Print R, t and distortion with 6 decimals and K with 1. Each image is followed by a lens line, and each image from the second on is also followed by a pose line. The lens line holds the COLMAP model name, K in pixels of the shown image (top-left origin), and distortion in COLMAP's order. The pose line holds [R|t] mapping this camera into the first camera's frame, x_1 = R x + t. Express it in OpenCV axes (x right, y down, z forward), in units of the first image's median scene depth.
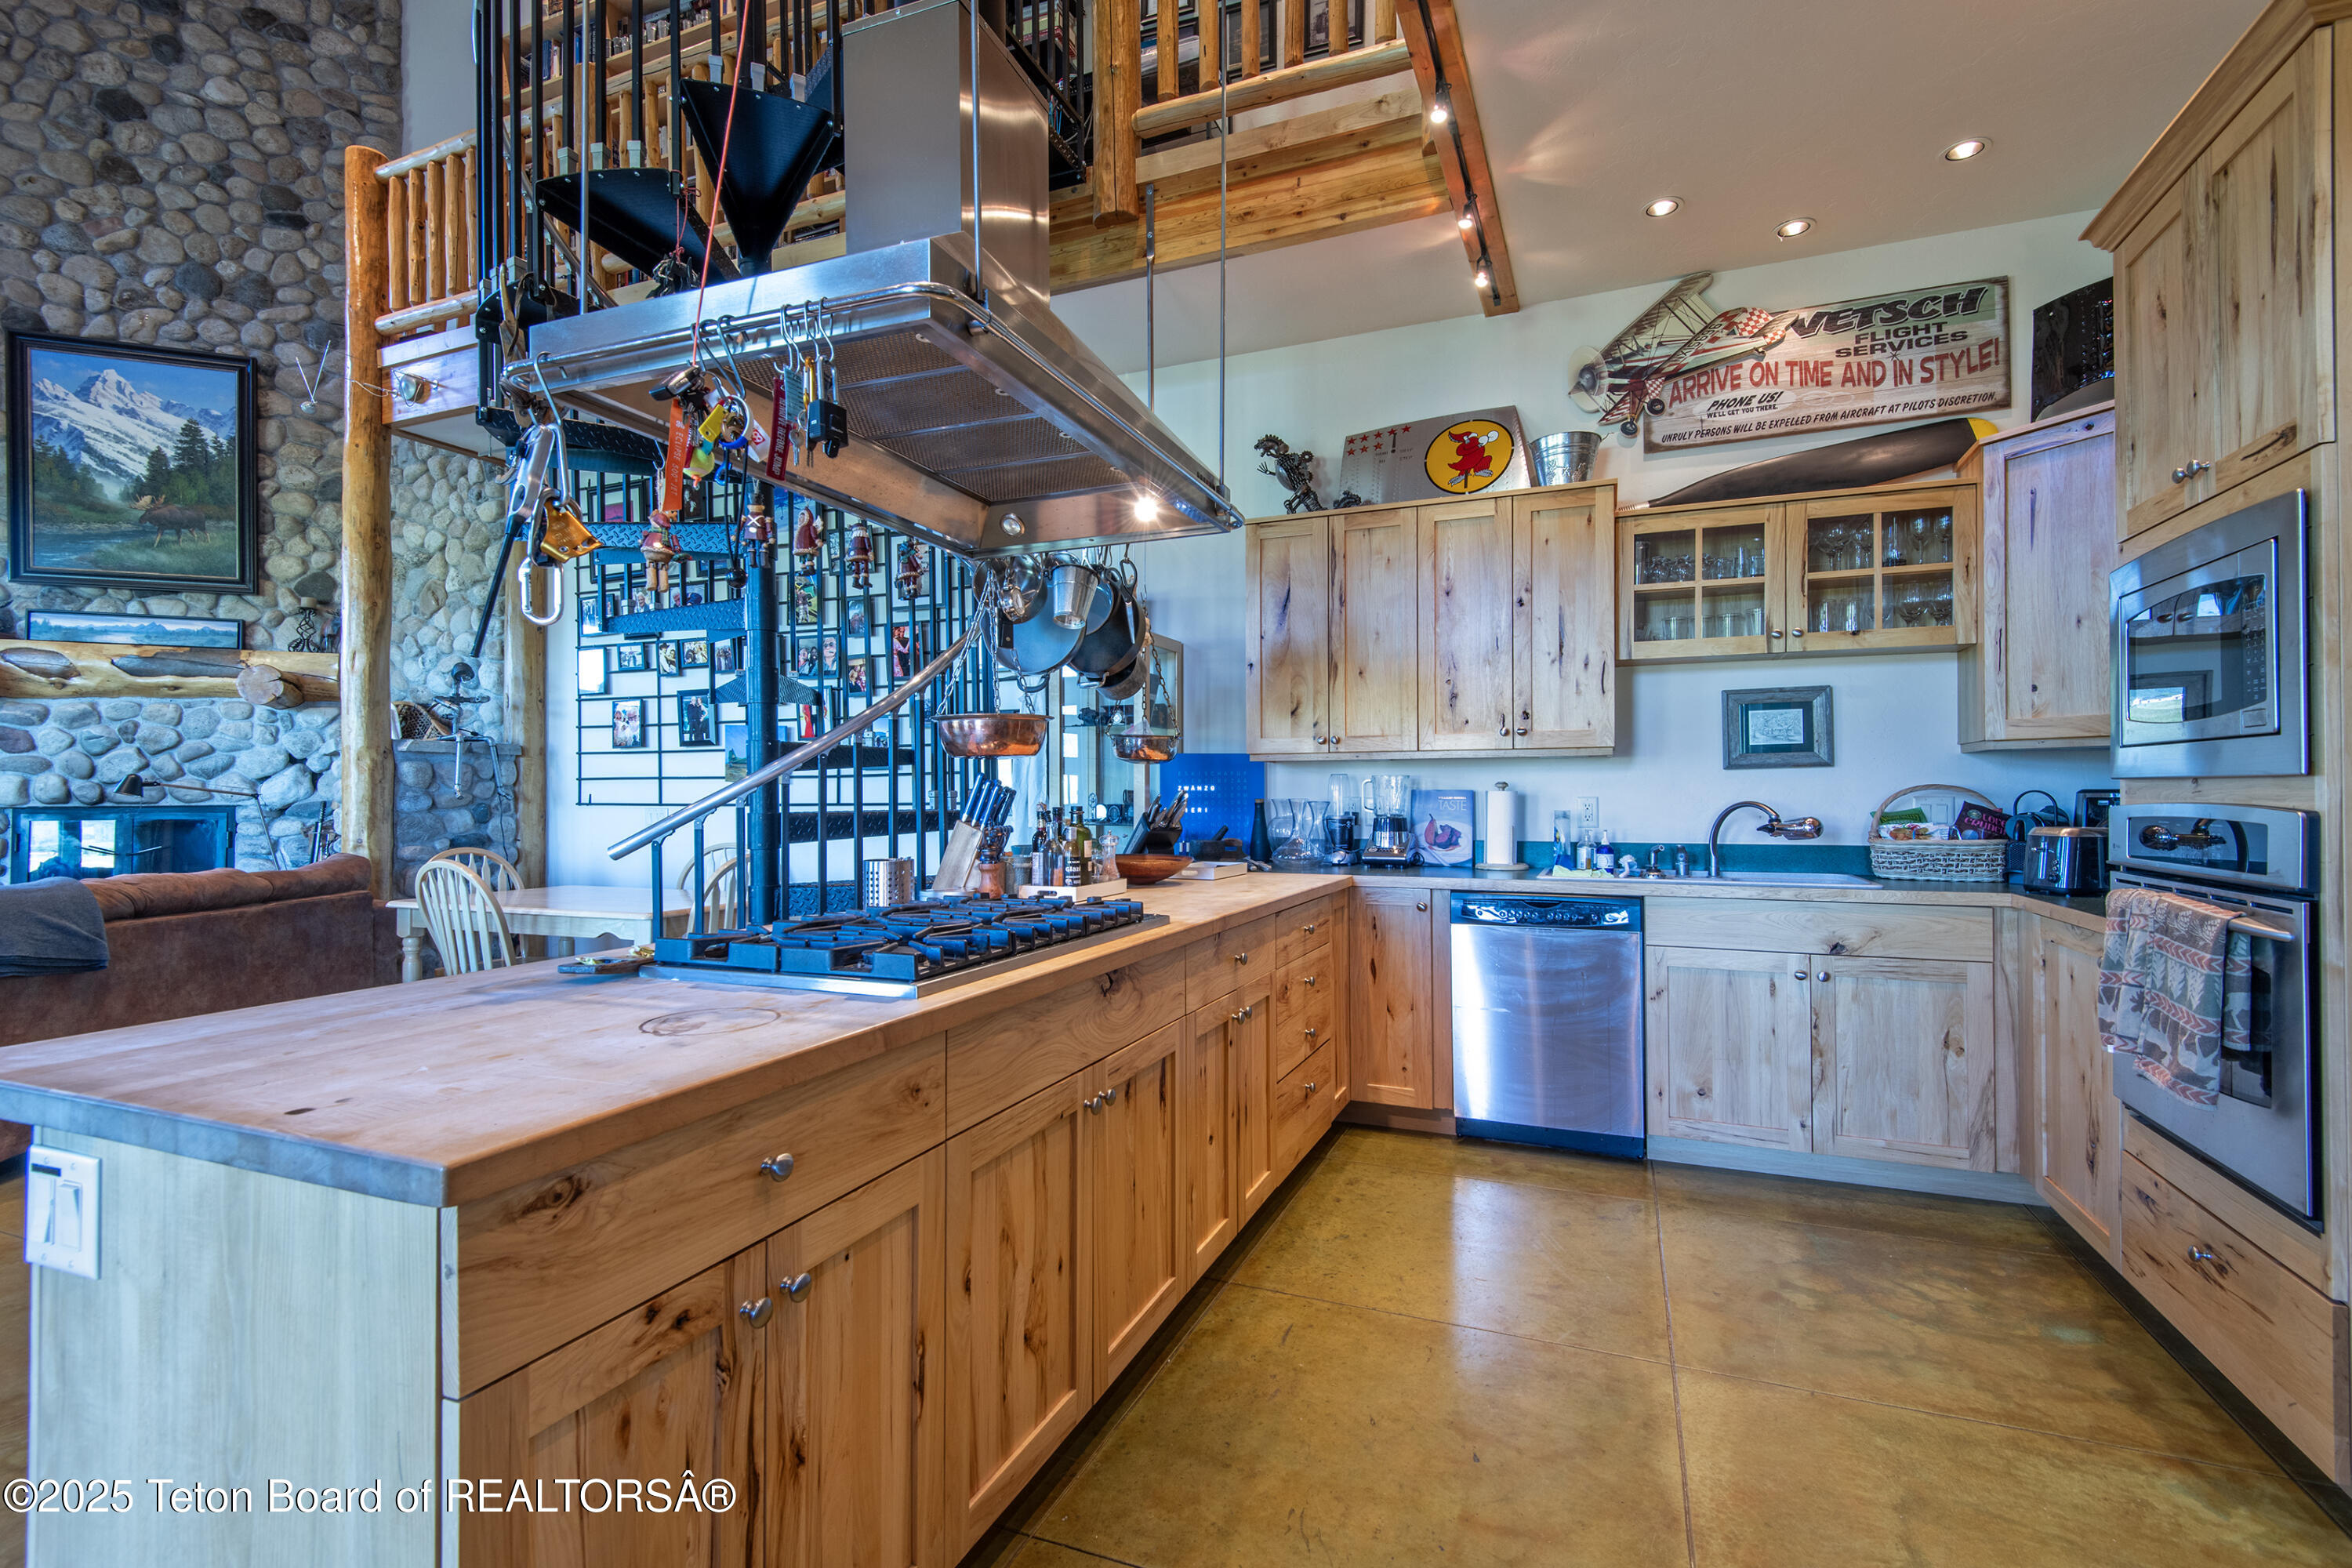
lens RADIAL K [[1068.1, 0, 1176.0], [0, 1068.1, 784.0], [0, 0, 1]] dist [0.031016, -0.016063]
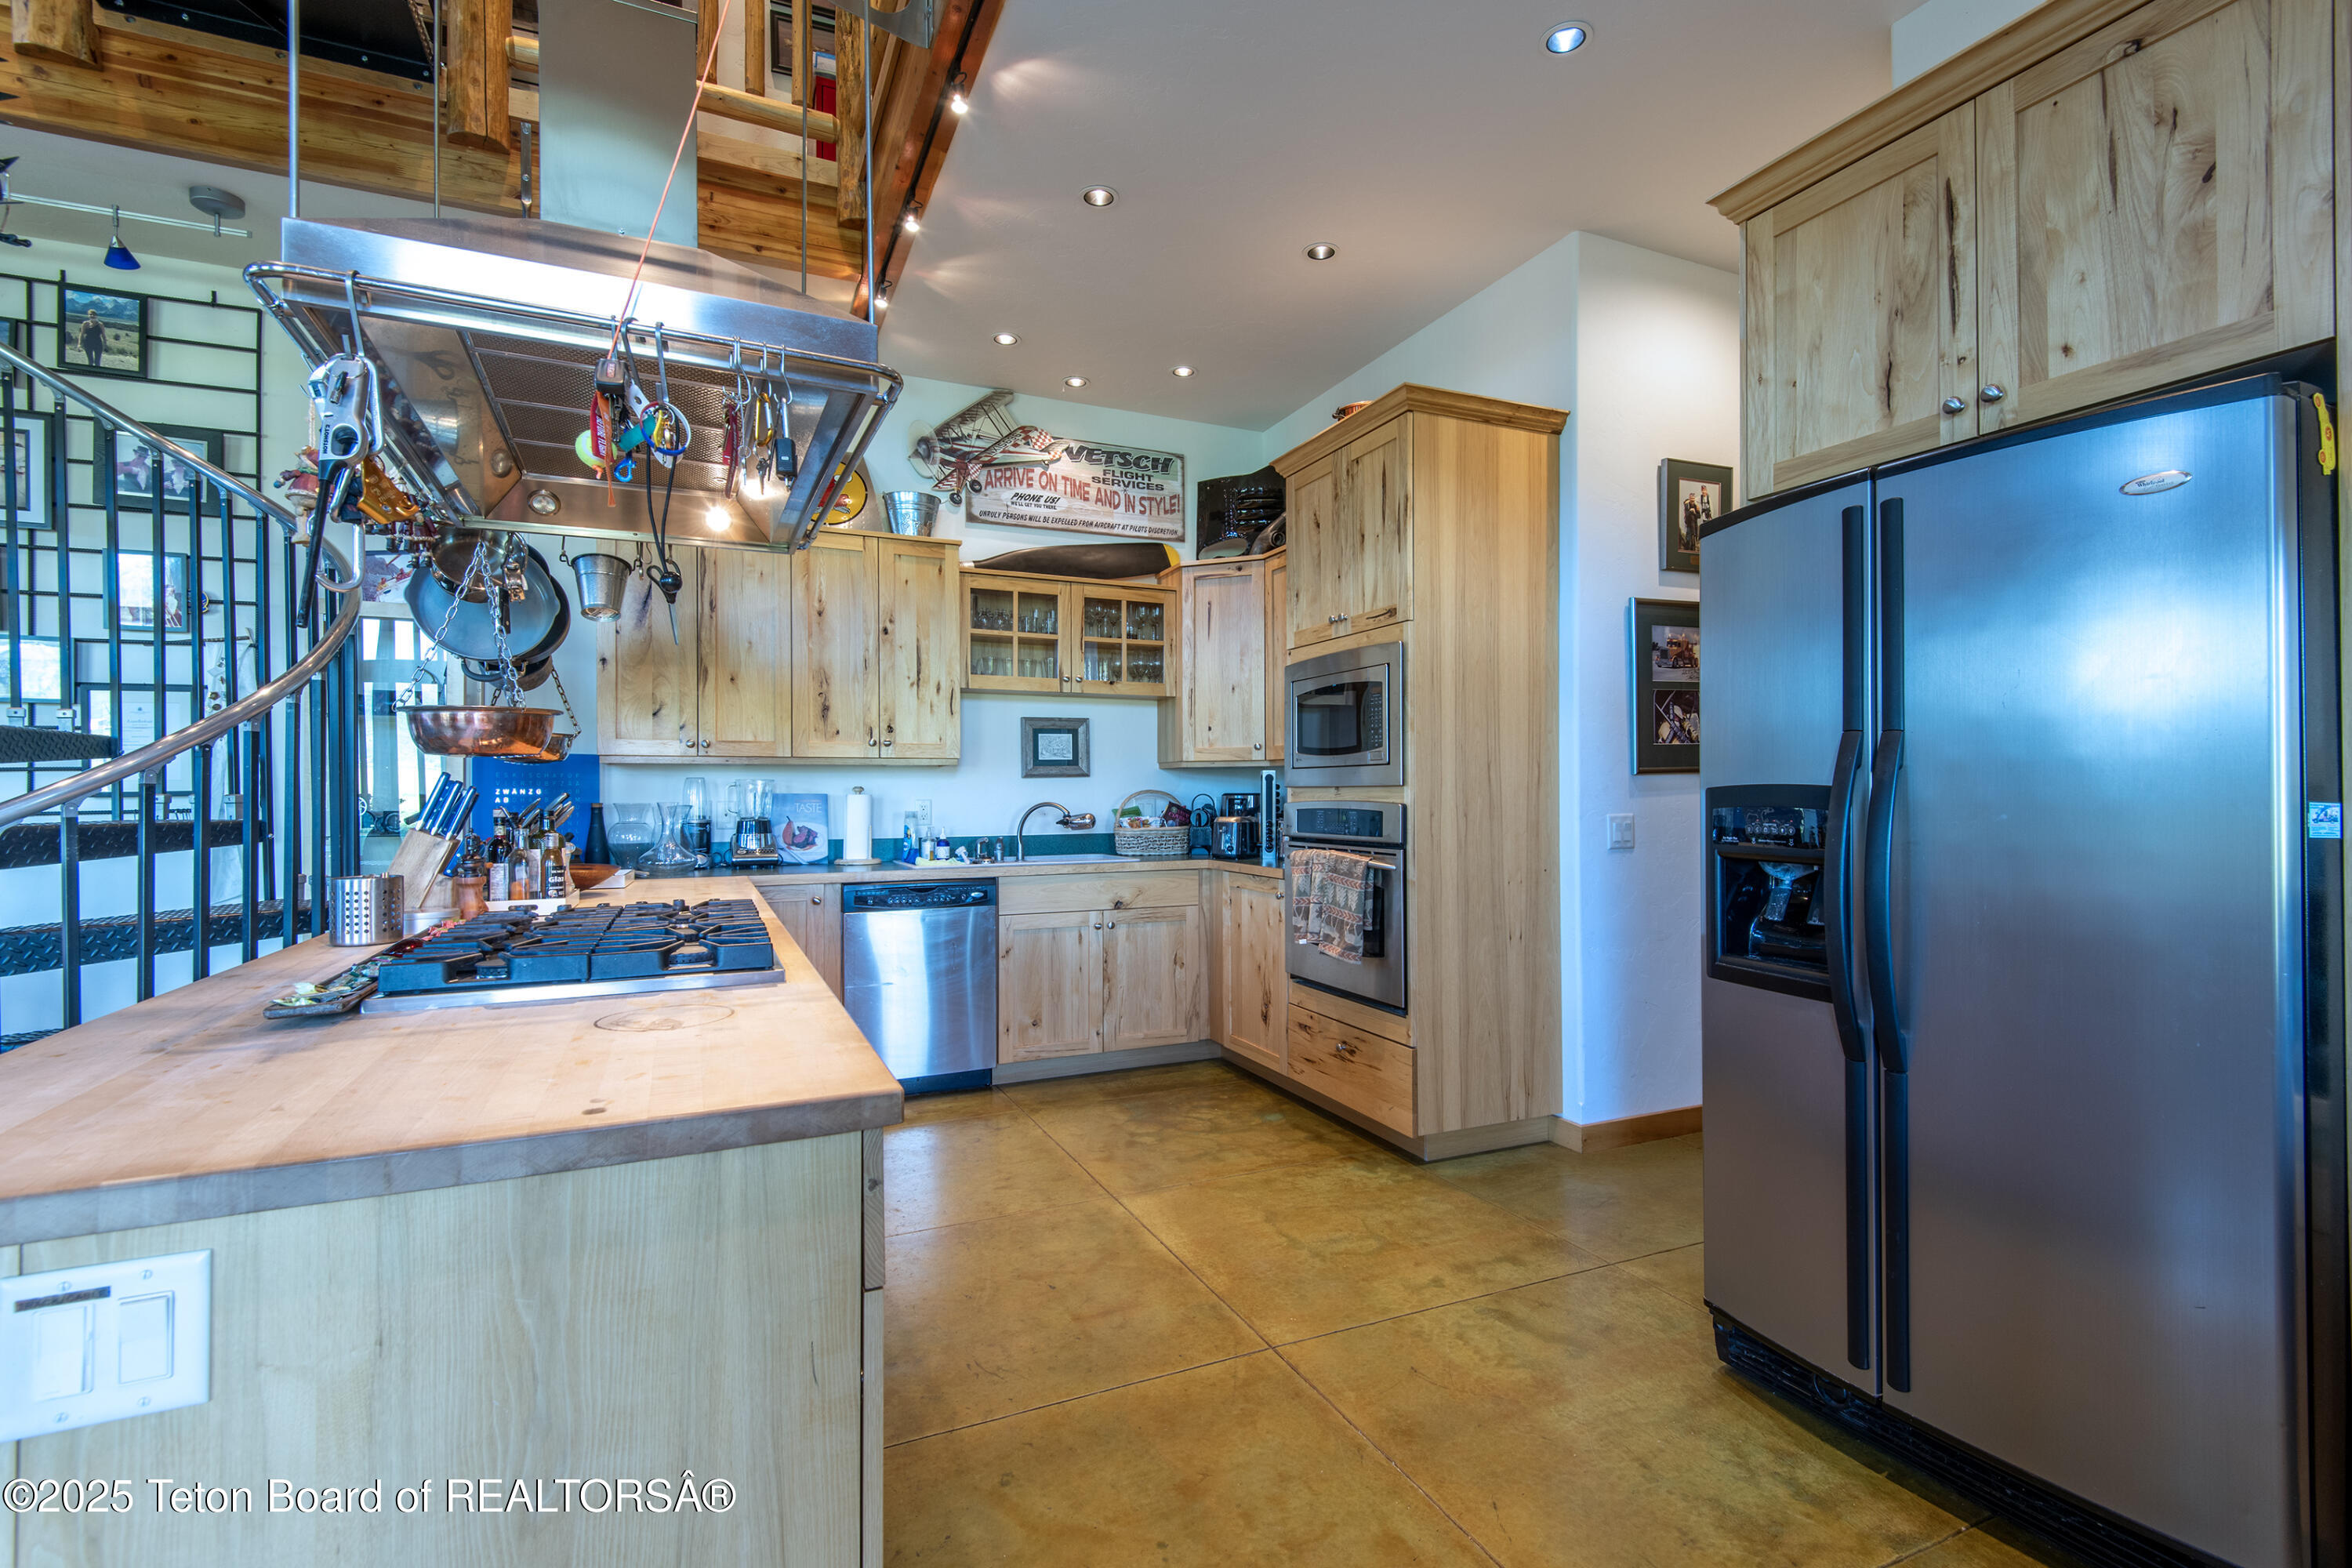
lens RADIAL K [[1068.1, 0, 1176.0], [0, 1068.1, 784.0], [0, 0, 1]] dist [0.031016, -0.016063]
pose [[0.684404, 0.007558, 0.729064, -0.335247], [-0.004163, 0.999970, -0.006458, 0.001517], [-0.729092, 0.001385, 0.684415, -0.019364]]
